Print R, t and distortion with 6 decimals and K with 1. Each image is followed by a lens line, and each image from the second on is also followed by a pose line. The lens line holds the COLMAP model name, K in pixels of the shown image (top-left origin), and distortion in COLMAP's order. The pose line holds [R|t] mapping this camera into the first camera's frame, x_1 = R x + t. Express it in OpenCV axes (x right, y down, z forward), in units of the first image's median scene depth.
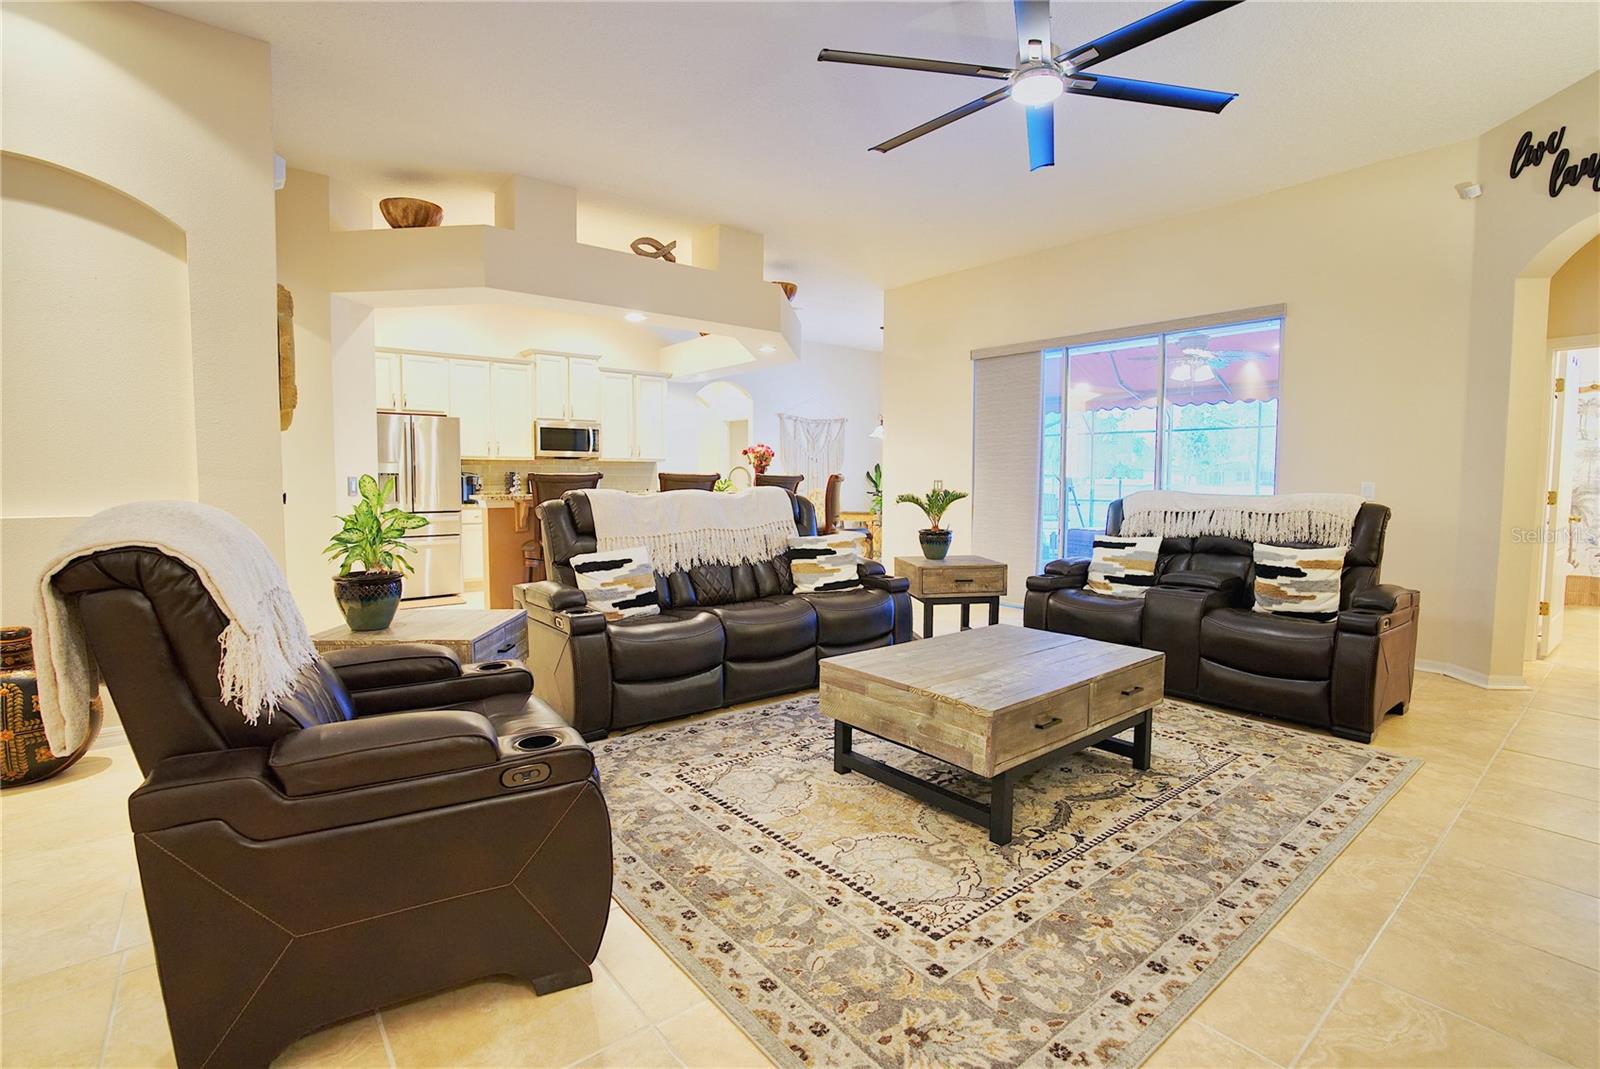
lens RADIAL K [[737.3, 0, 807.3], [0, 737.3, 529.8], [0, 0, 1]] dist [-0.069459, 0.026399]
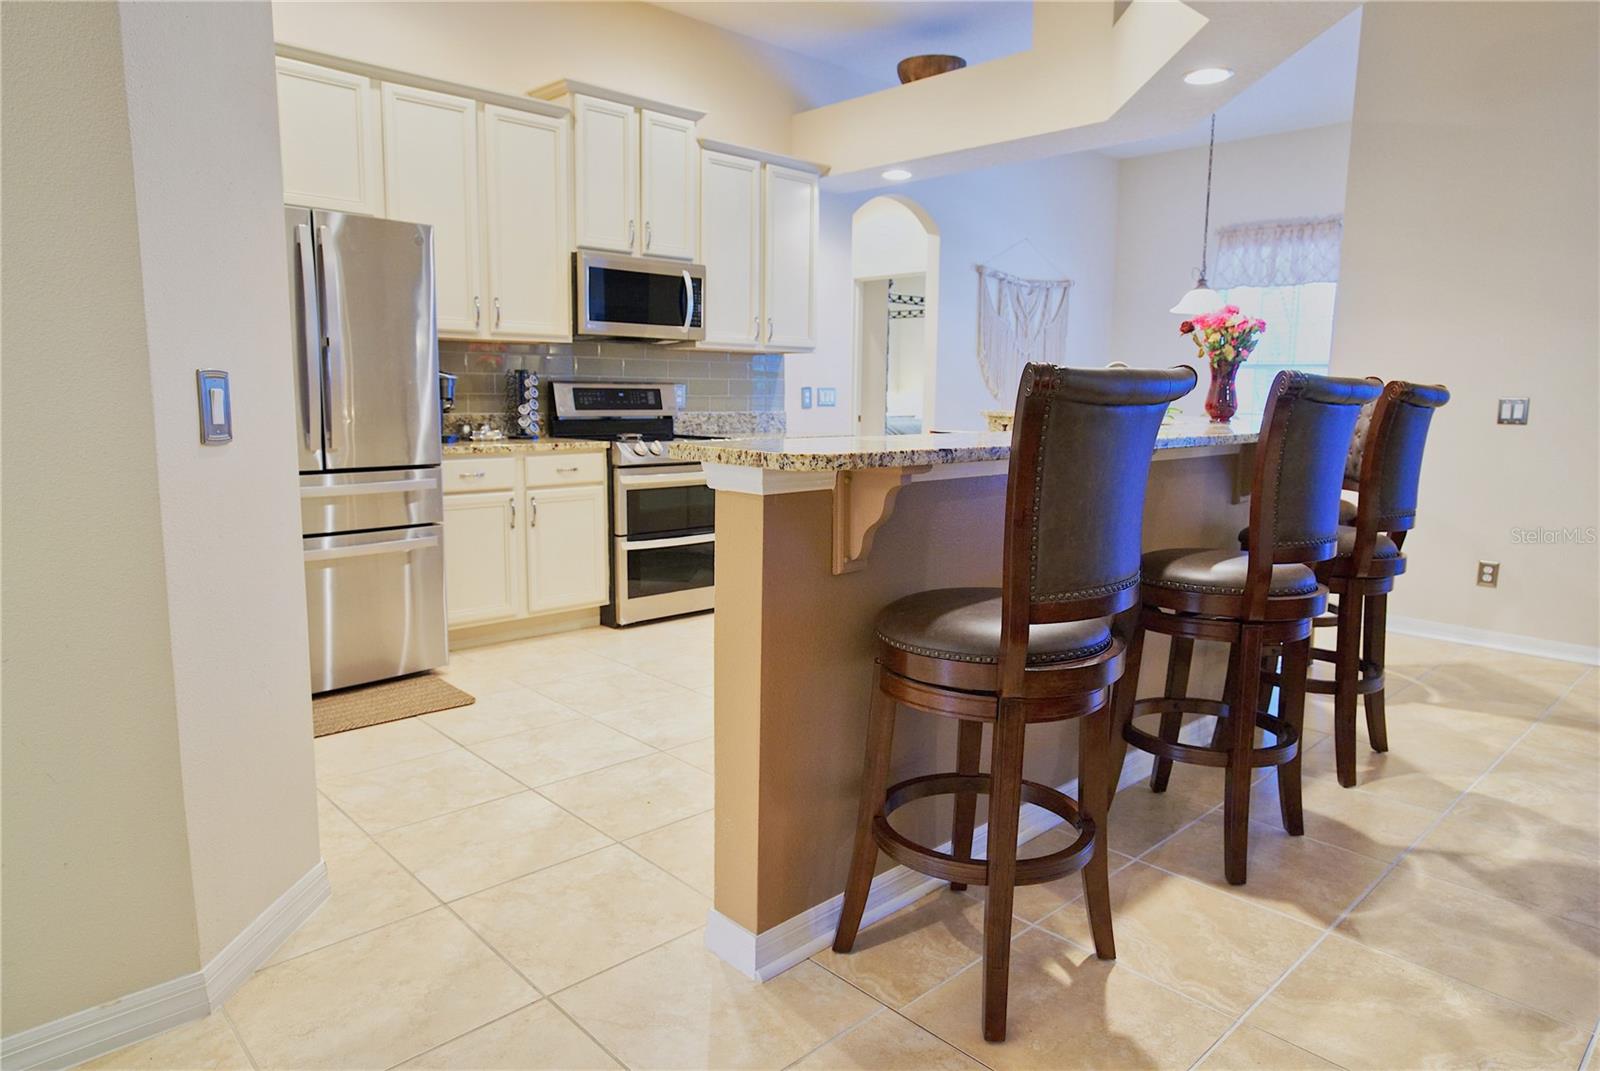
lens RADIAL K [[986.2, 0, 807.9], [0, 986.2, 533.6], [0, 0, 1]] dist [-0.021695, 0.025403]
pose [[0.997186, -0.000997, 0.074957, -0.499954], [-0.004799, 0.997012, 0.077104, -0.048677], [-0.074810, -0.077247, 0.994201, 0.702239]]
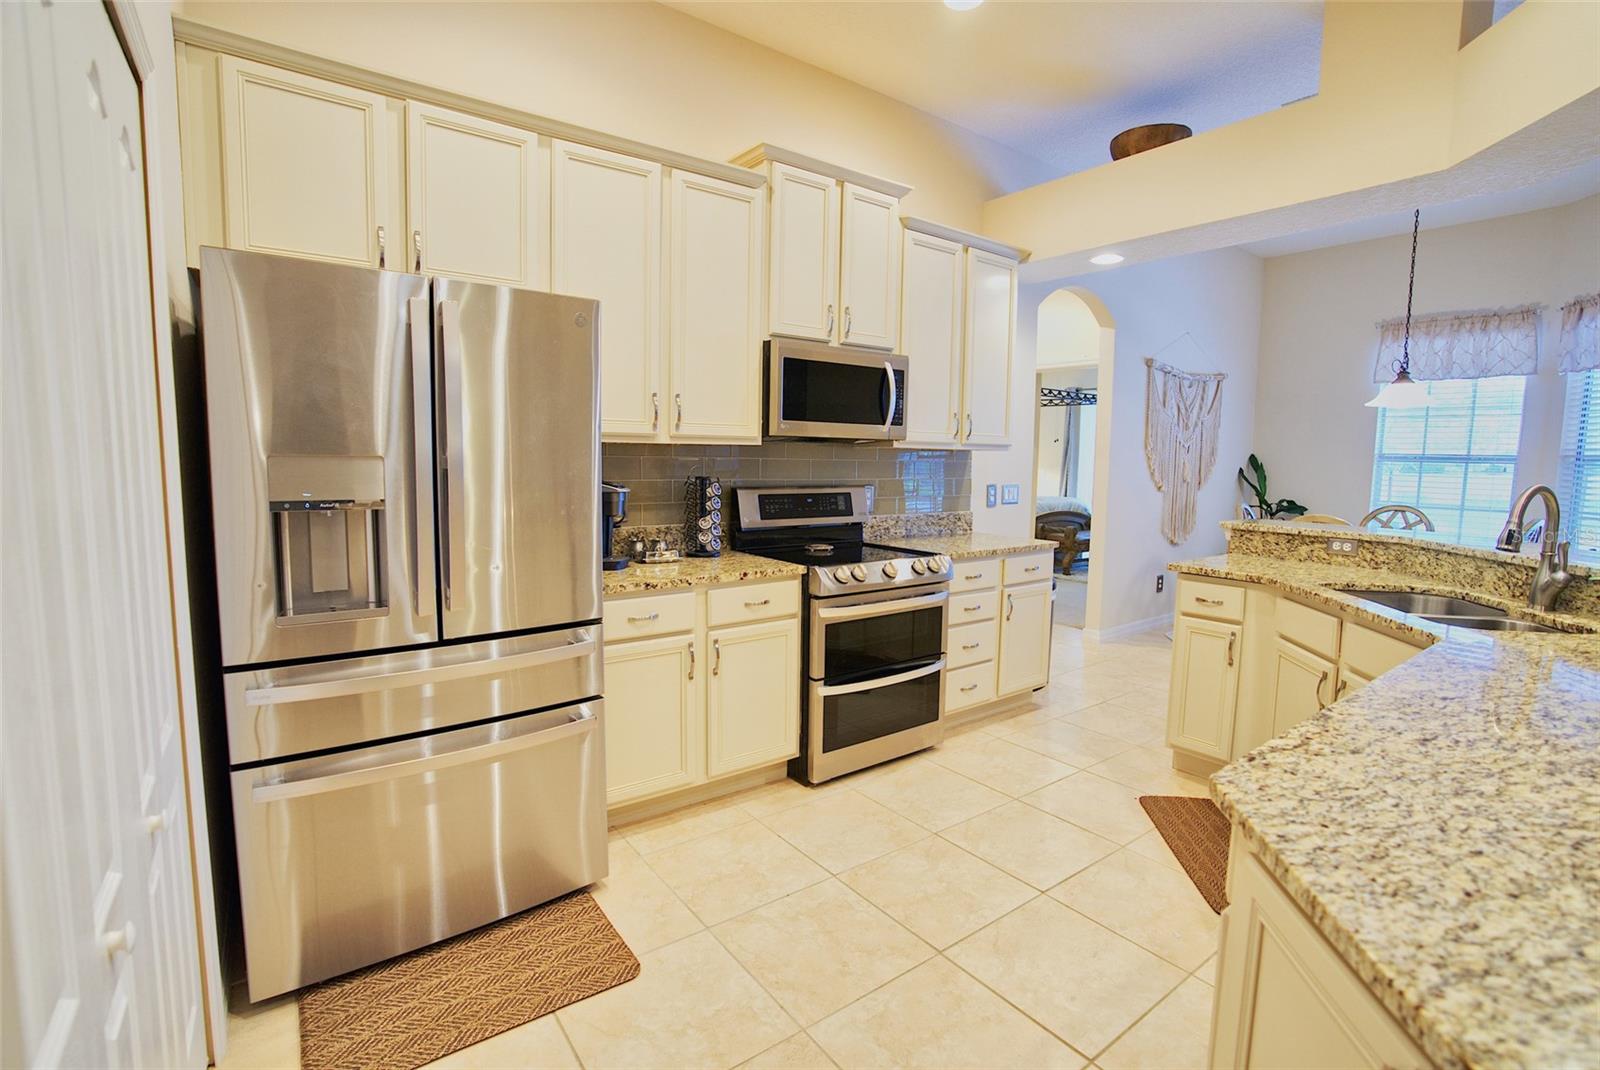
lens RADIAL K [[737.3, 0, 807.3], [0, 737.3, 530.3], [0, 0, 1]] dist [-0.069459, 0.026399]
pose [[0.998979, 0.015113, -0.042567, -0.602671], [-0.013782, 0.999412, 0.031394, -0.115215], [0.043017, -0.030775, 0.998600, 1.118090]]
